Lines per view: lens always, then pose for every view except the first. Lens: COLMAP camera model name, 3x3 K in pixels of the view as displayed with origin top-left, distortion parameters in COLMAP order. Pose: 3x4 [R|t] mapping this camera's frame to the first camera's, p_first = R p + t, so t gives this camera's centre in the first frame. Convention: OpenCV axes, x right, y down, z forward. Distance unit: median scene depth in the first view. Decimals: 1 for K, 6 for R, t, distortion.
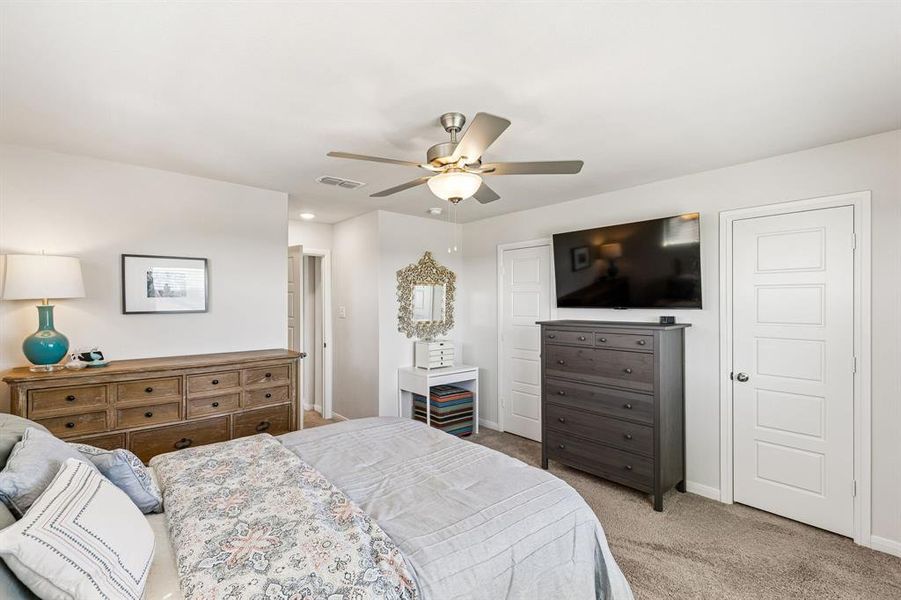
lens RADIAL K [[398.8, 0, 446.6], [0, 398.8, 305.2], [0, 0, 1]] dist [0.001802, 0.000194]
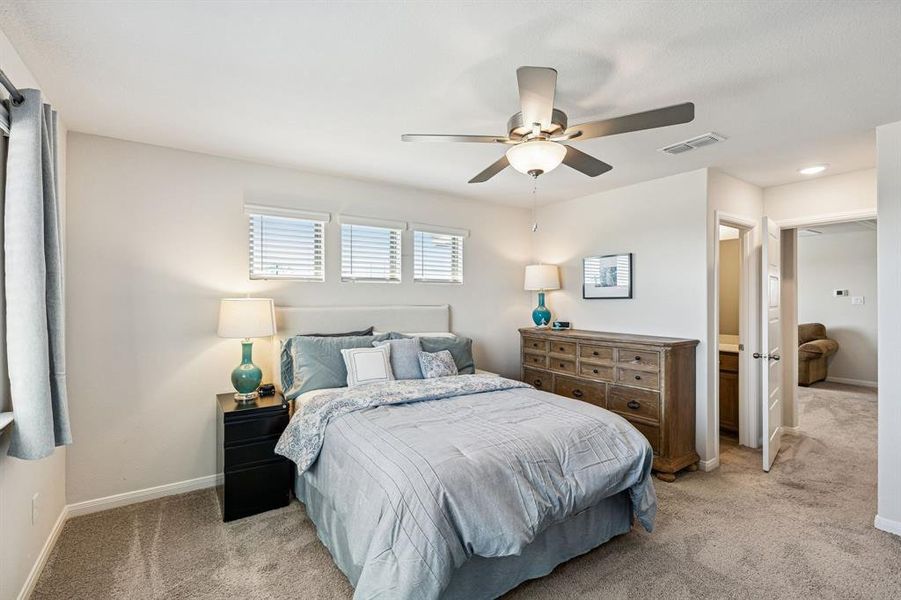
lens RADIAL K [[411.1, 0, 443.6], [0, 411.1, 293.4], [0, 0, 1]] dist [0.000738, -0.000175]
pose [[-0.125704, -0.000769, -0.992067, 0.792118], [0.004590, 0.999989, -0.001357, 0.002588], [0.992057, -0.004724, -0.125700, 0.707397]]
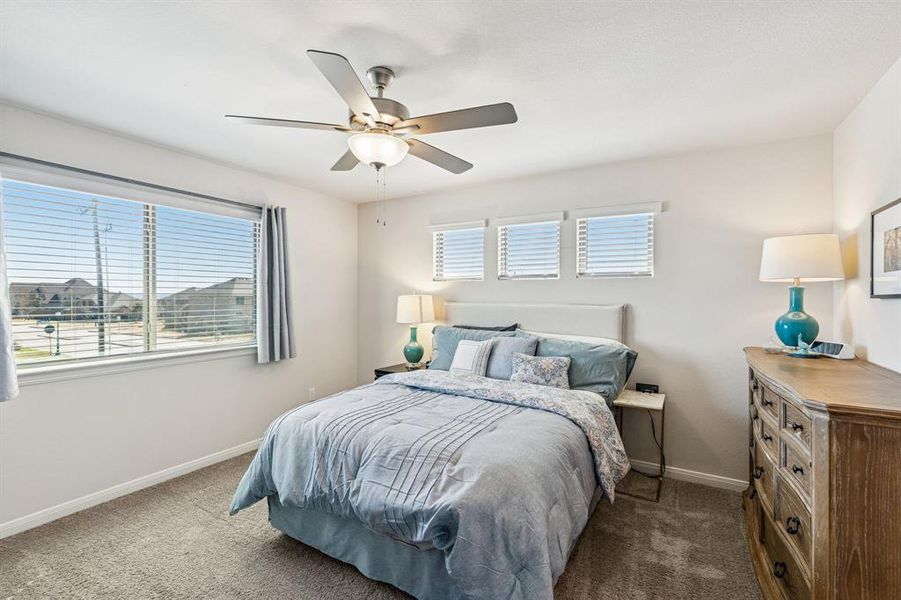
lens RADIAL K [[411.1, 0, 443.6], [0, 411.1, 293.4], [0, 0, 1]] dist [0.000738, -0.000175]
pose [[-0.952018, 0.005504, -0.305991, 0.137125], [0.006837, 0.999971, -0.003286, 0.011803], [0.305964, -0.005220, -0.952029, 1.521215]]
